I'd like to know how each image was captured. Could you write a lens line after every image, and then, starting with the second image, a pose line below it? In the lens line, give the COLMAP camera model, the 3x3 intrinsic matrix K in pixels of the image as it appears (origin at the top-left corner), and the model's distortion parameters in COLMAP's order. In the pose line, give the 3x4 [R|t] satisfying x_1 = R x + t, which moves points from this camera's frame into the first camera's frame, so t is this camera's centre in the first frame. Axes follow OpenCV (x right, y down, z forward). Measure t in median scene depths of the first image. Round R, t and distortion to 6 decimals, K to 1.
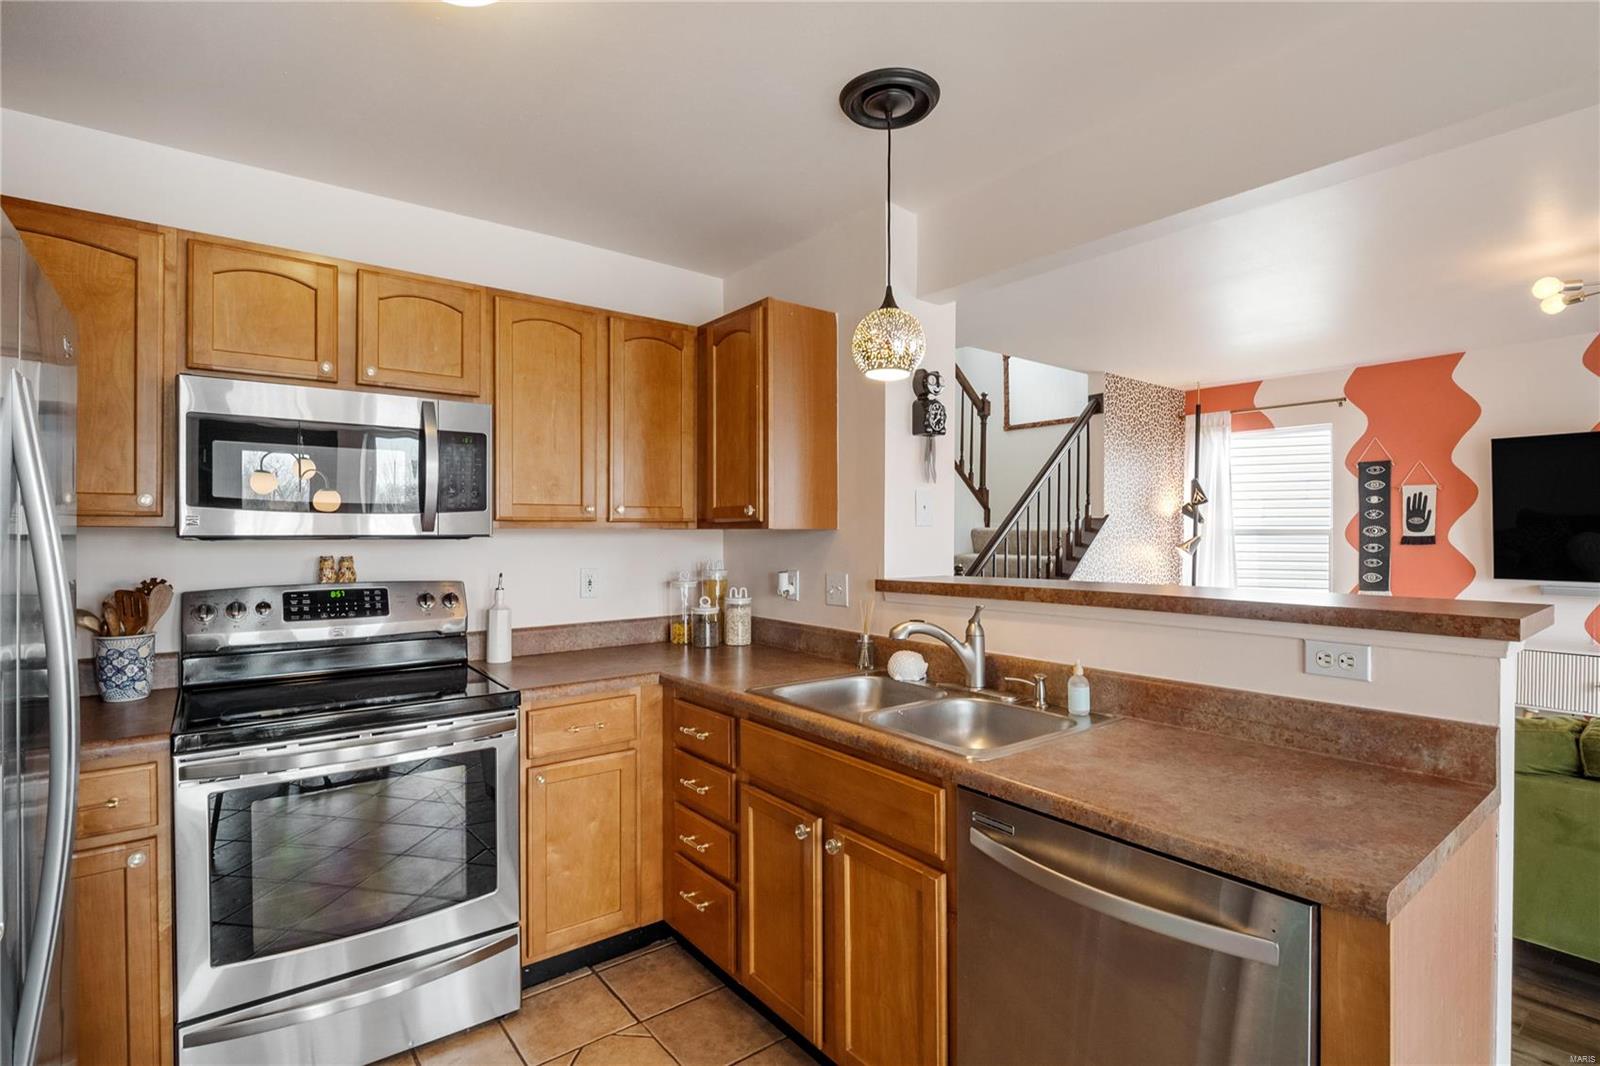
lens RADIAL K [[758.9, 0, 800.0], [0, 758.9, 533.0], [0, 0, 1]] dist [-0.012913, -0.000515]
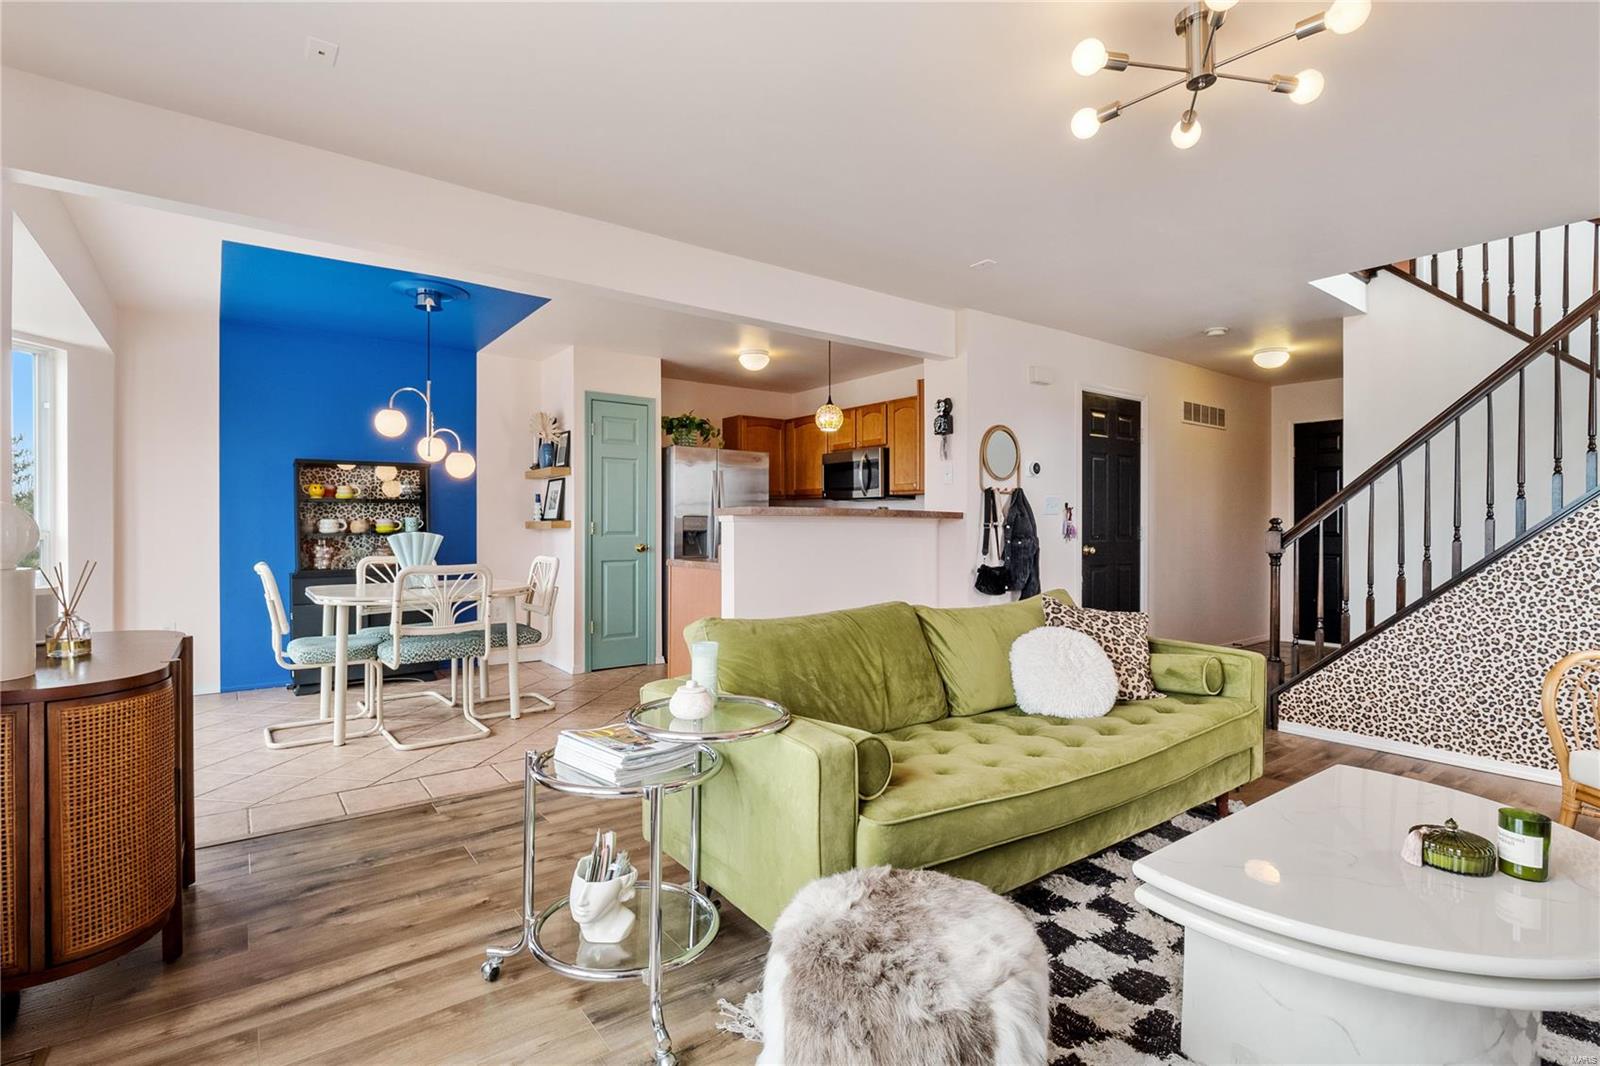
lens RADIAL K [[750.6, 0, 806.5], [0, 750.6, 525.3], [0, 0, 1]] dist [-0.001048, -0.000211]
pose [[-0.011518, 0.005005, -0.999921, 2.209306], [-0.005620, 0.999971, 0.005070, 0.088847], [0.999918, 0.005678, -0.011490, 0.771799]]
